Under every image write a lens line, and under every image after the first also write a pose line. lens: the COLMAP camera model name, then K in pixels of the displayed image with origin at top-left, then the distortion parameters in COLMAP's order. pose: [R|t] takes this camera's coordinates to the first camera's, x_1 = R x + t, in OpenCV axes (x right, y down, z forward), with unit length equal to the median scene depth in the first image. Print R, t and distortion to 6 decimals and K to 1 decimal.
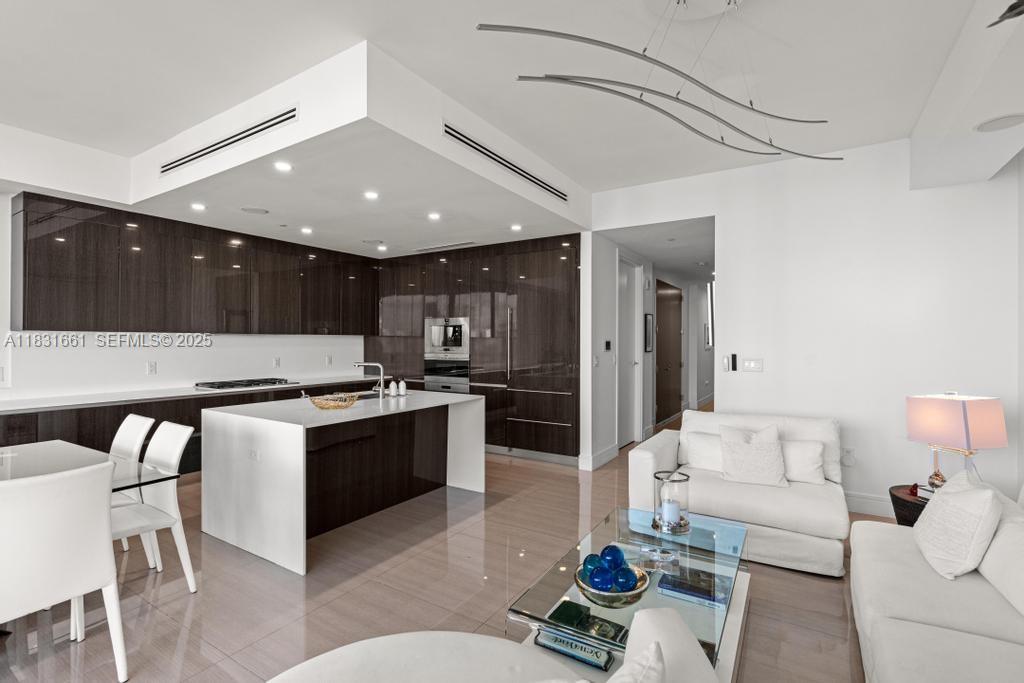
lens RADIAL K [[482.1, 0, 512.0], [0, 482.1, 341.5], [0, 0, 1]] dist [-0.001610, 0.000456]
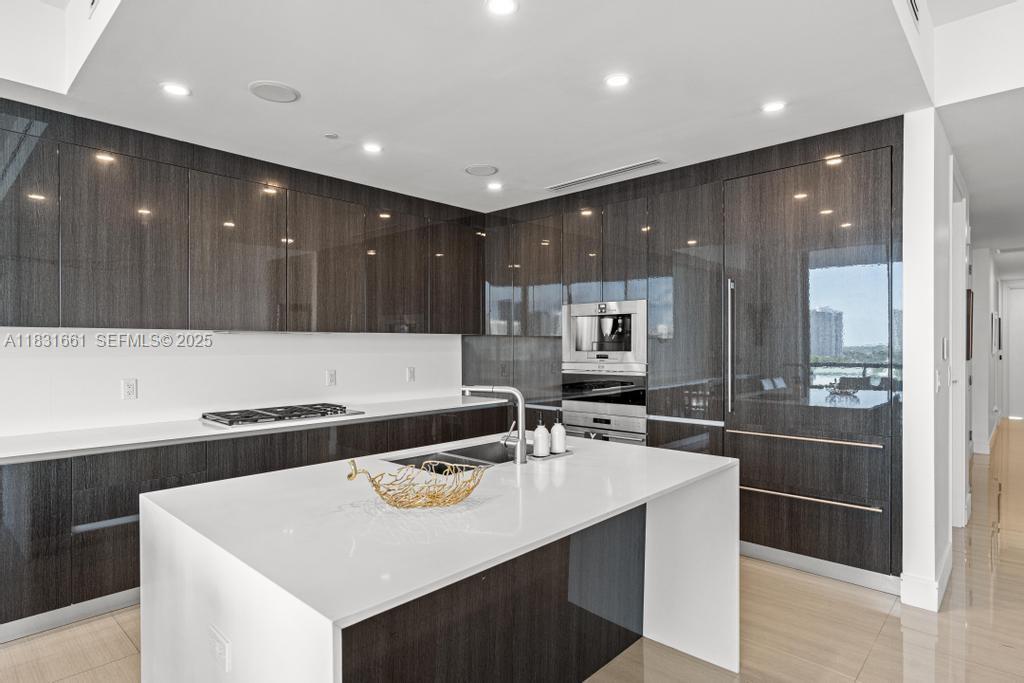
lens RADIAL K [[547.1, 0, 512.5], [0, 547.1, 348.2], [0, 0, 1]] dist [0.004756, 0.000835]
pose [[0.984450, -0.005310, -0.175587, -0.130916], [0.005883, 0.999979, 0.002741, 0.004270], [0.175568, -0.003732, 0.984460, 0.340061]]
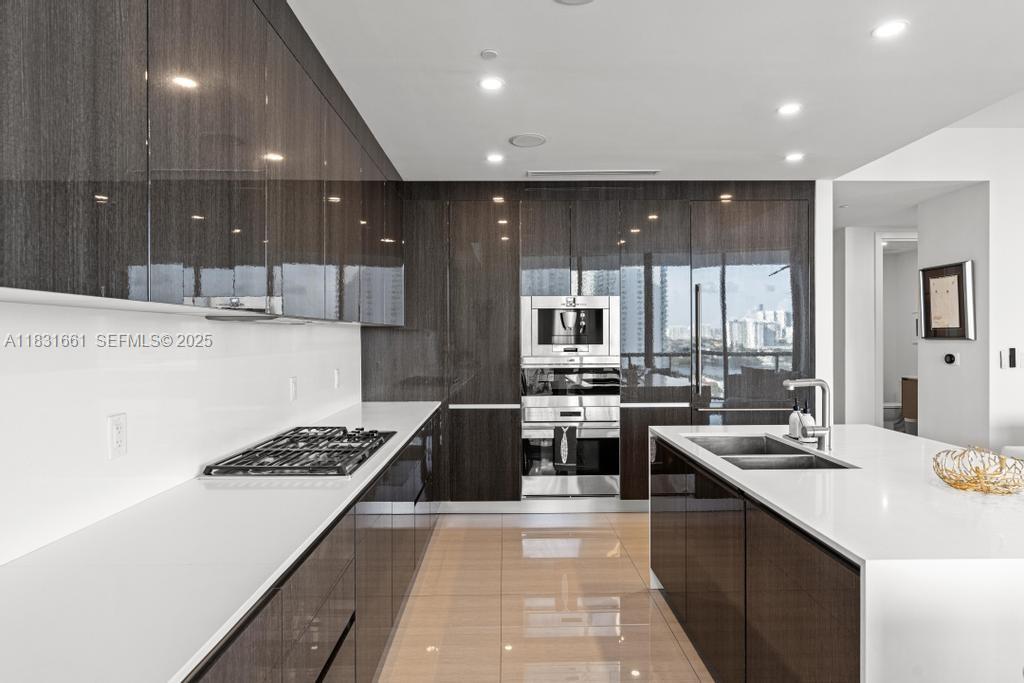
lens RADIAL K [[551.3, 0, 512.0], [0, 551.3, 341.5], [0, 0, 1]] dist [0.002977, 0.002106]
pose [[0.831948, -0.009467, 0.554773, -0.591801], [0.007082, 0.999954, 0.006443, 0.001599], [-0.554809, -0.001431, 0.831976, 0.497998]]
